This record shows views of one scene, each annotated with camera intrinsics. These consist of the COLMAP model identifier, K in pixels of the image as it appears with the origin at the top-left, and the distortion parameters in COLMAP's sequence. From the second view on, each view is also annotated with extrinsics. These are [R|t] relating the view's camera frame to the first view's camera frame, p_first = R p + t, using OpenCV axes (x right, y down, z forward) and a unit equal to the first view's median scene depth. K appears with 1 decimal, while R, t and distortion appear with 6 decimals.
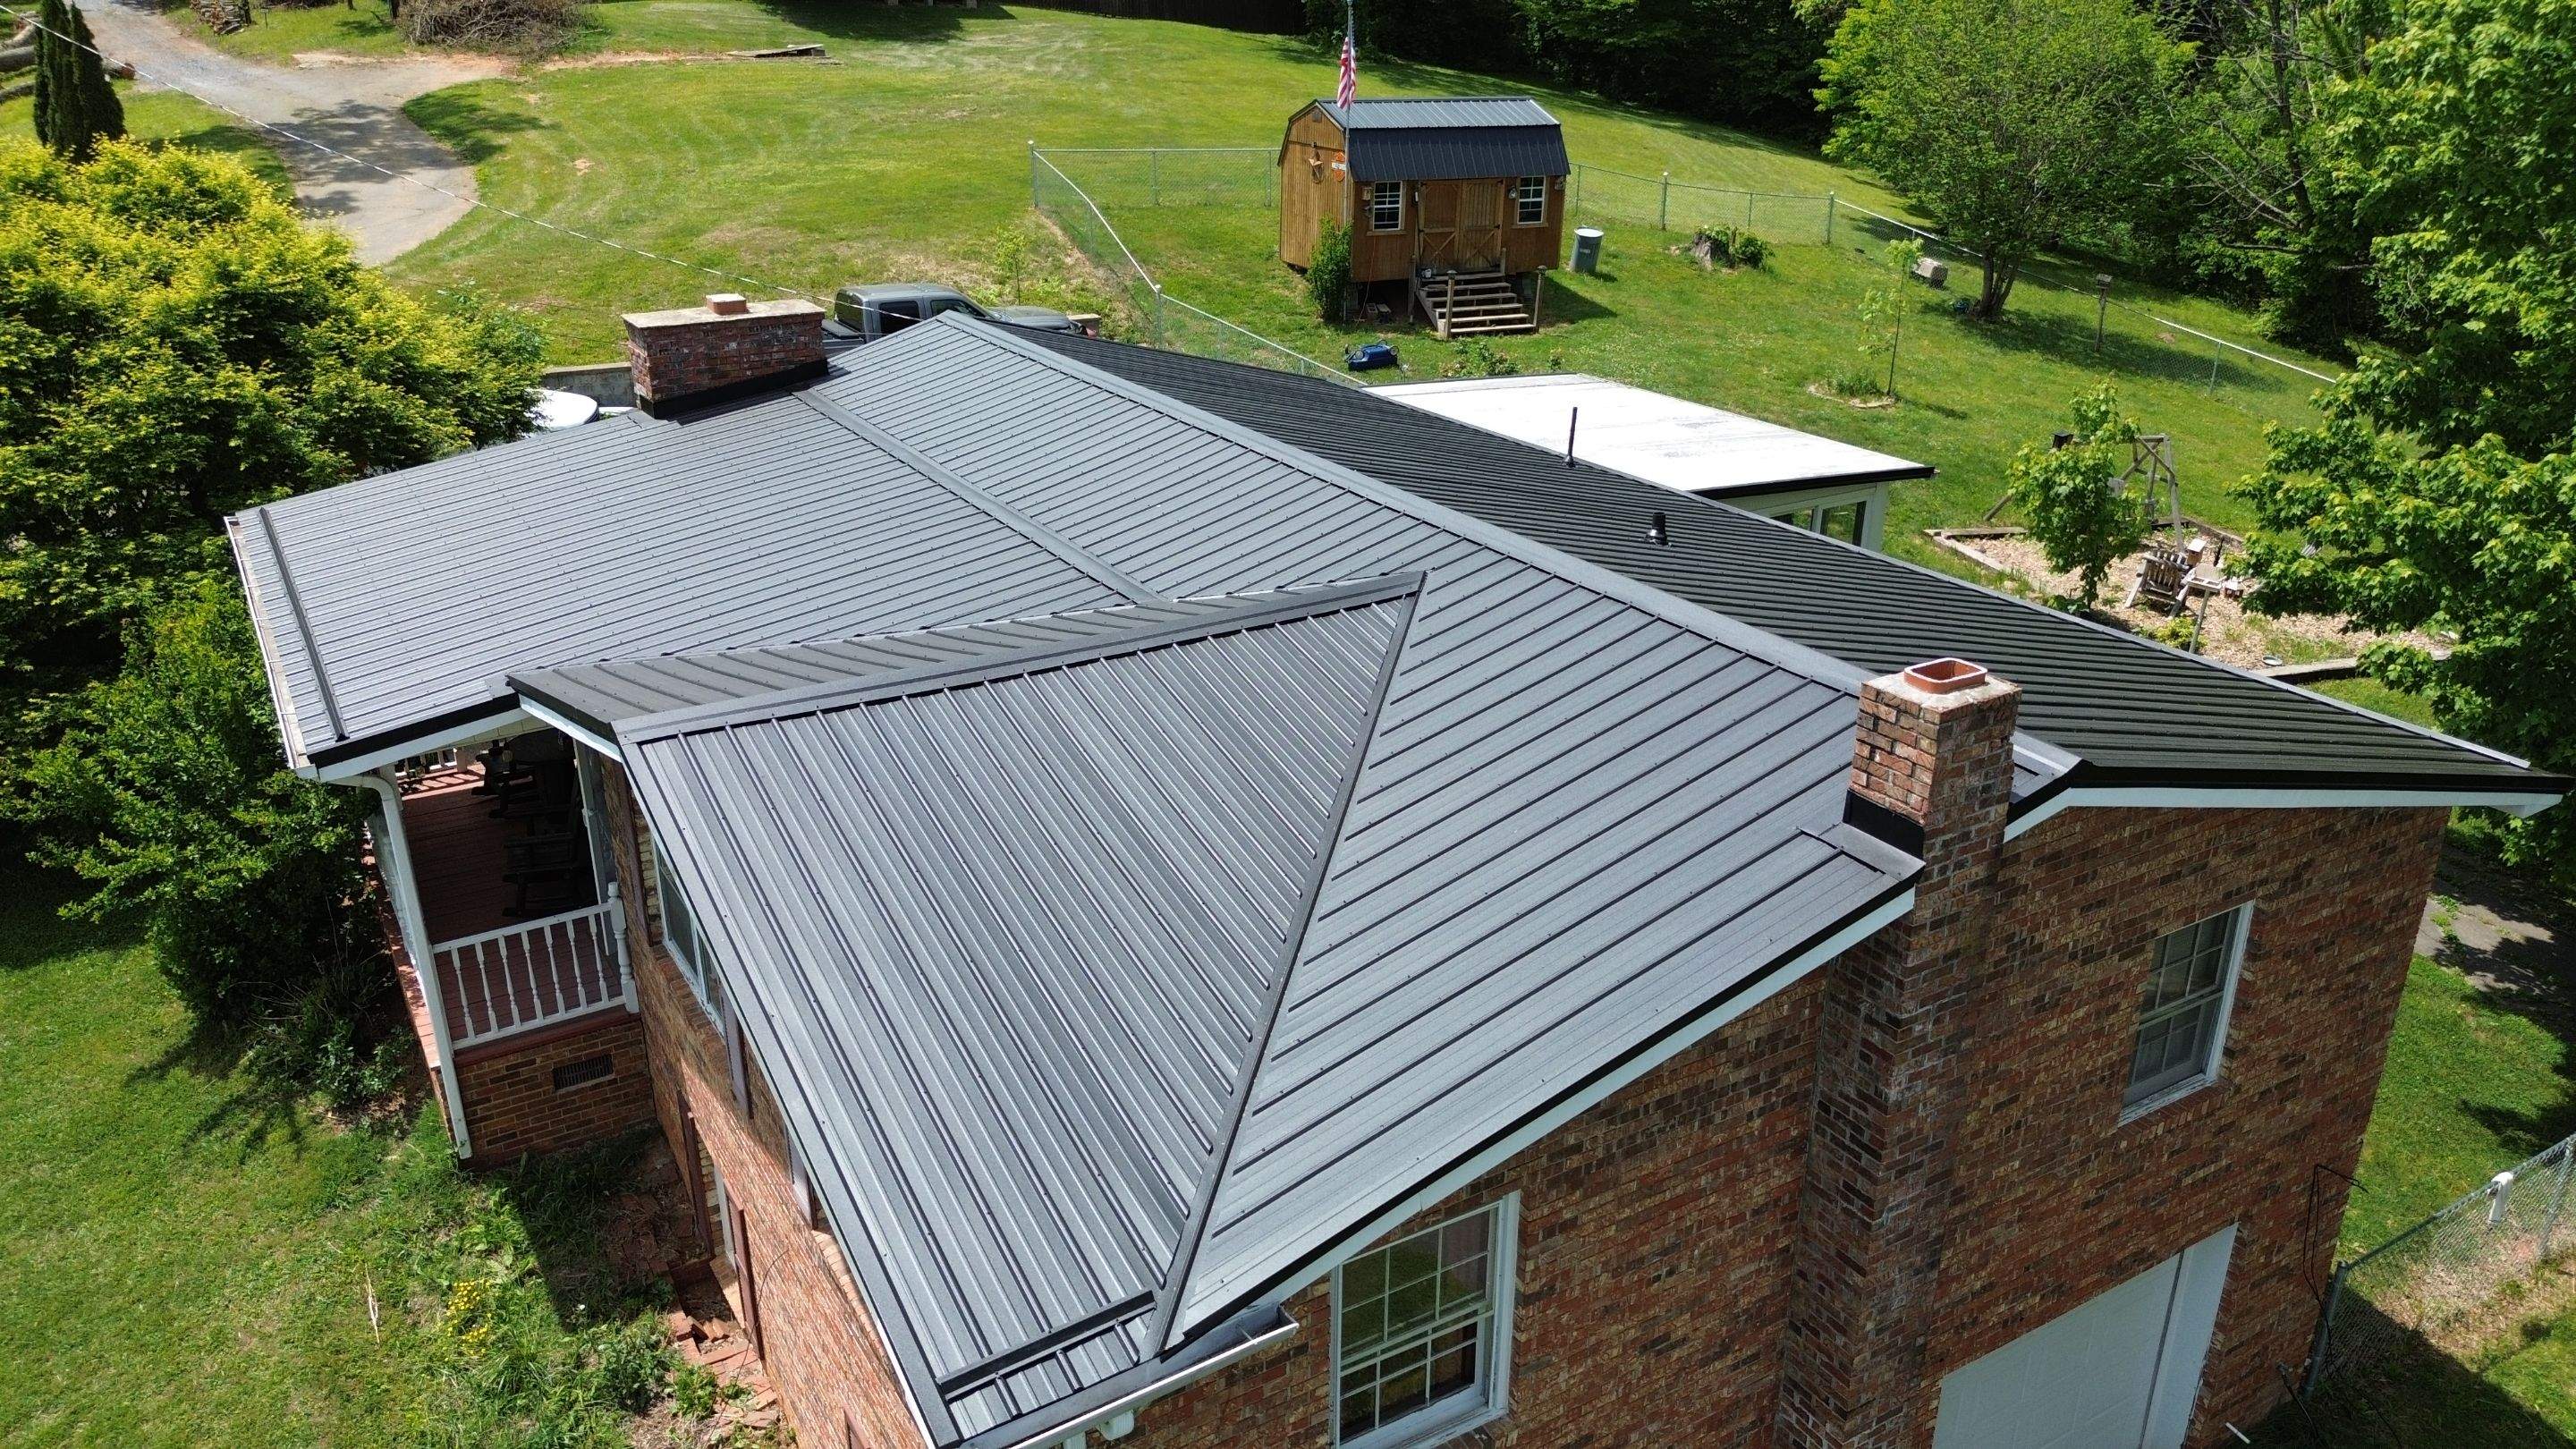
lens RADIAL K [[1838.0, 0, 1284.4], [0, 1838.0, 723.7], [0, 0, 1]] dist [0.051302, -0.046174]
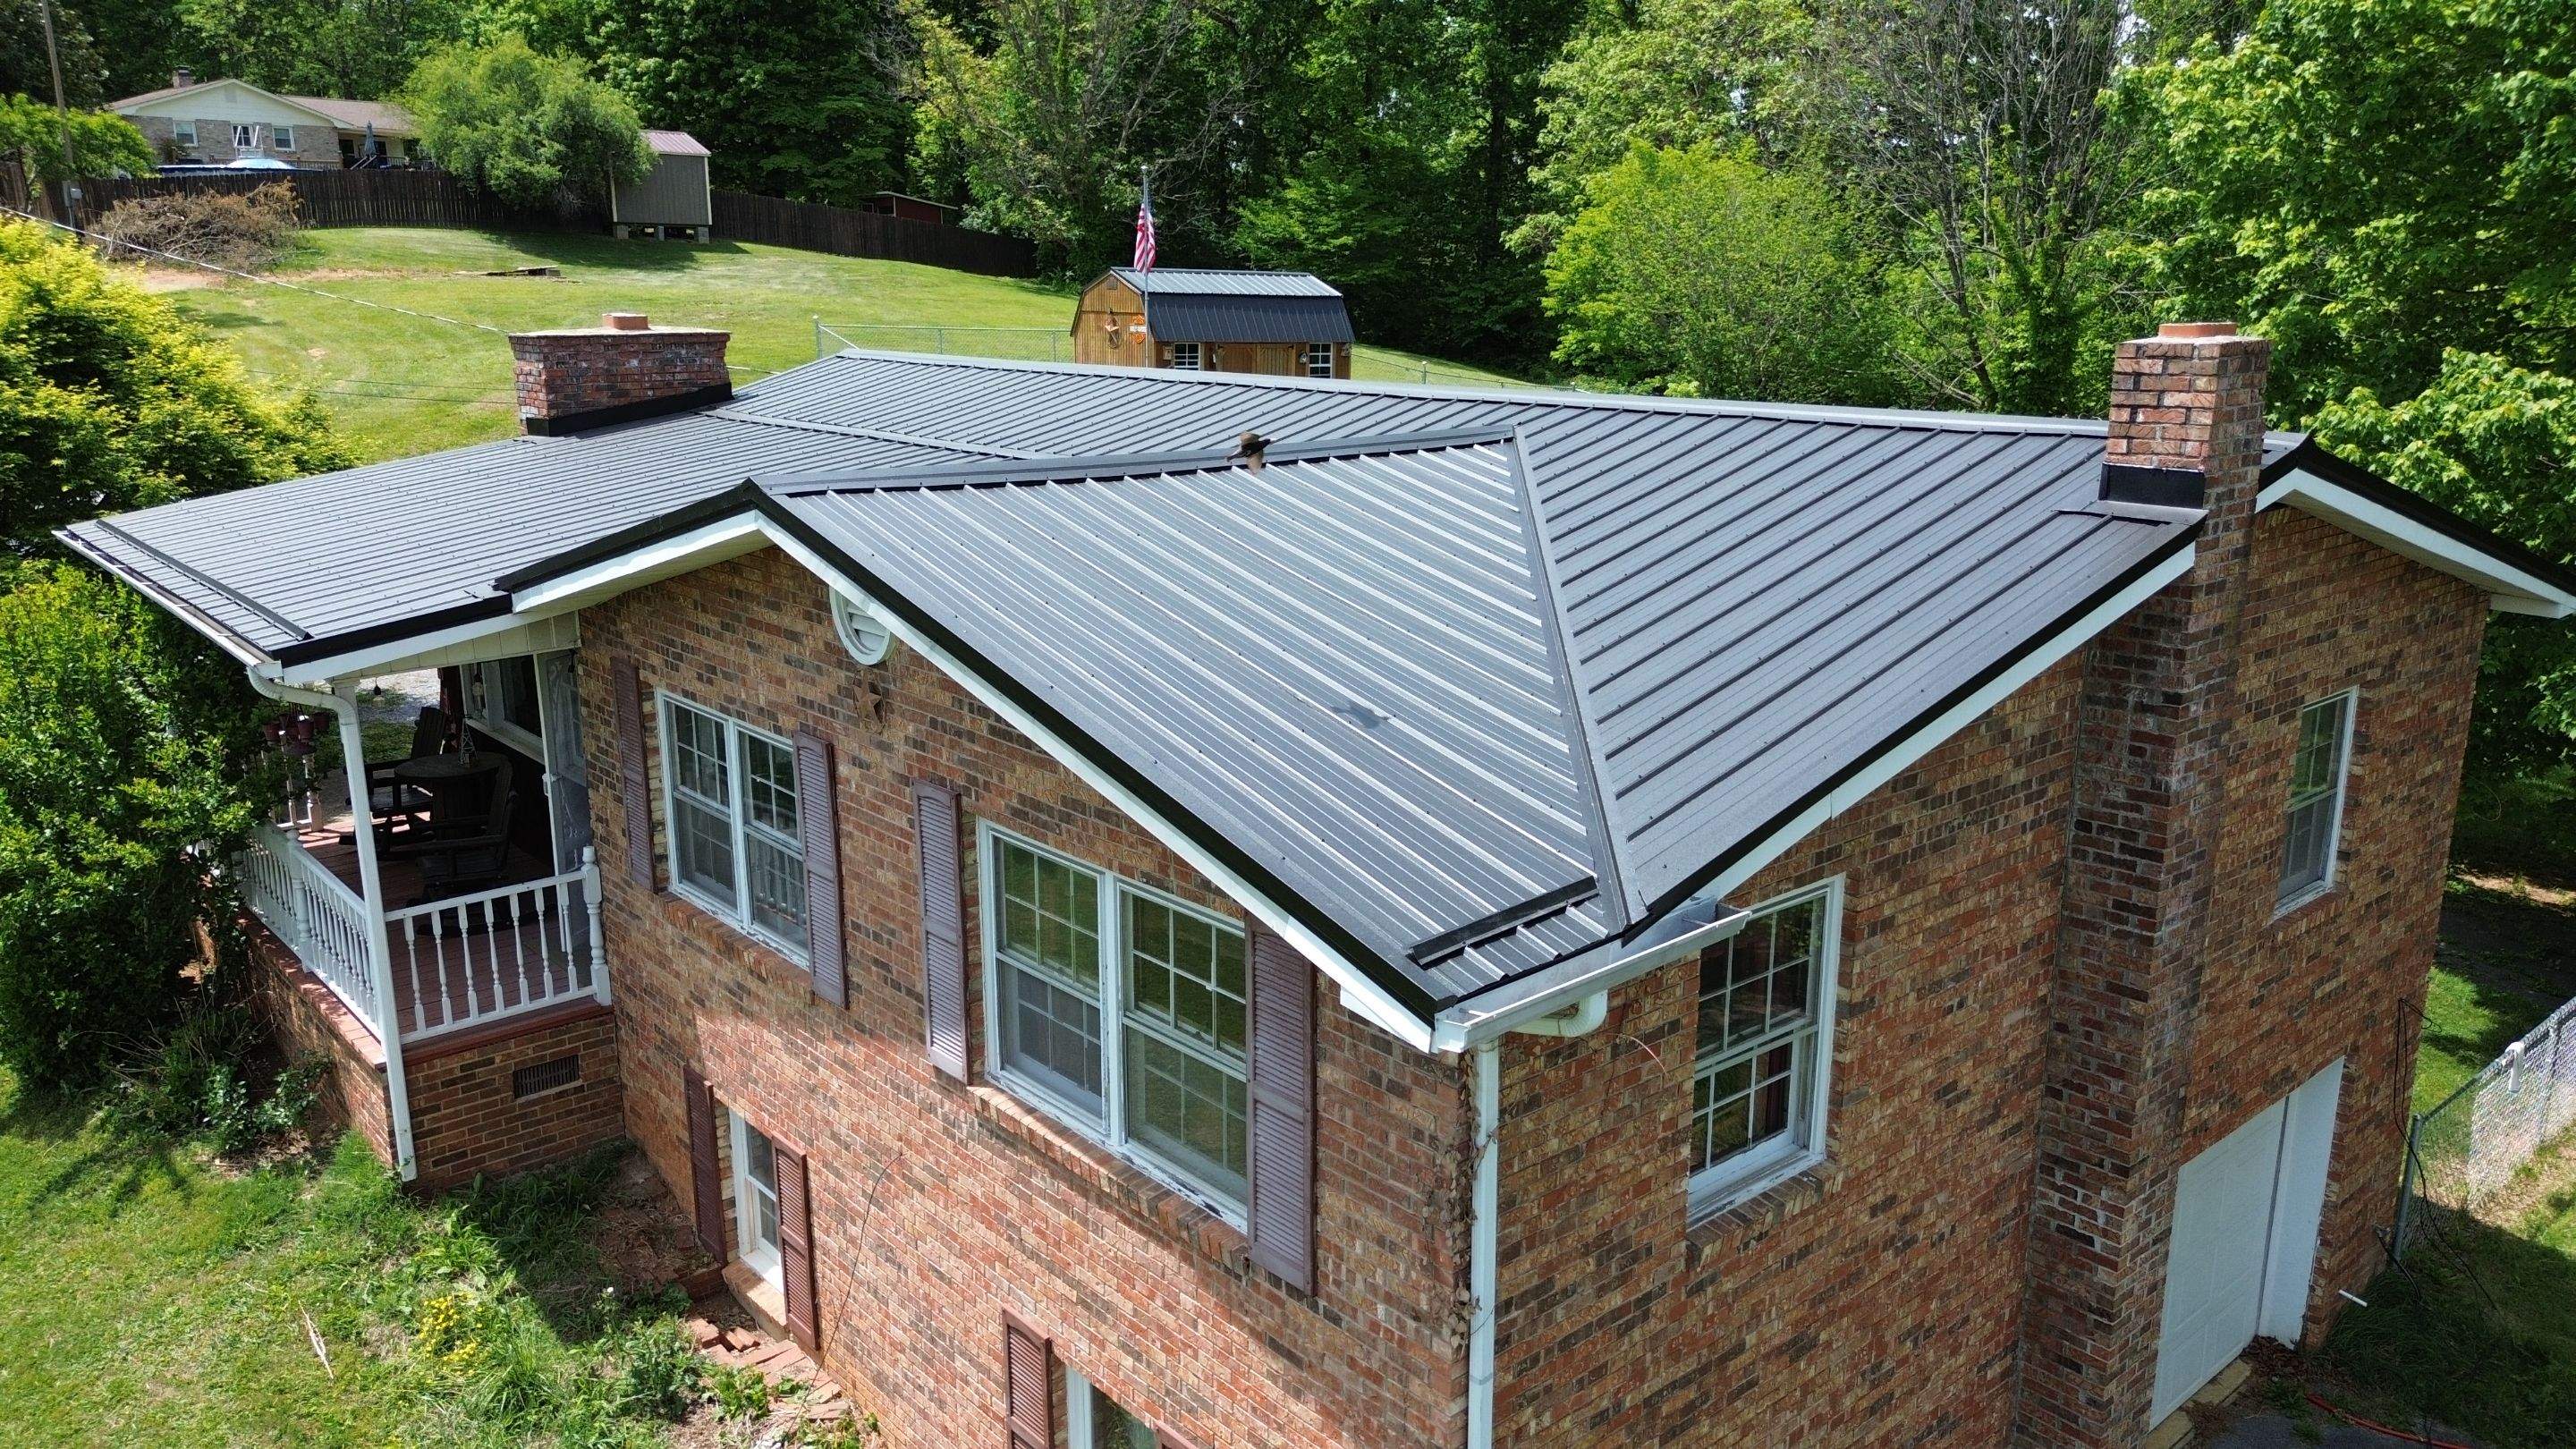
lens RADIAL K [[1838.0, 0, 1286.7], [0, 1838.0, 724.5], [0, 0, 1]] dist [0.051302, -0.046174]
pose [[0.985359, -0.040792, 0.165542, -0.174633], [0.065156, 0.987353, -0.144532, 0.172689], [-0.157553, 0.153202, 0.975554, 0.079389]]
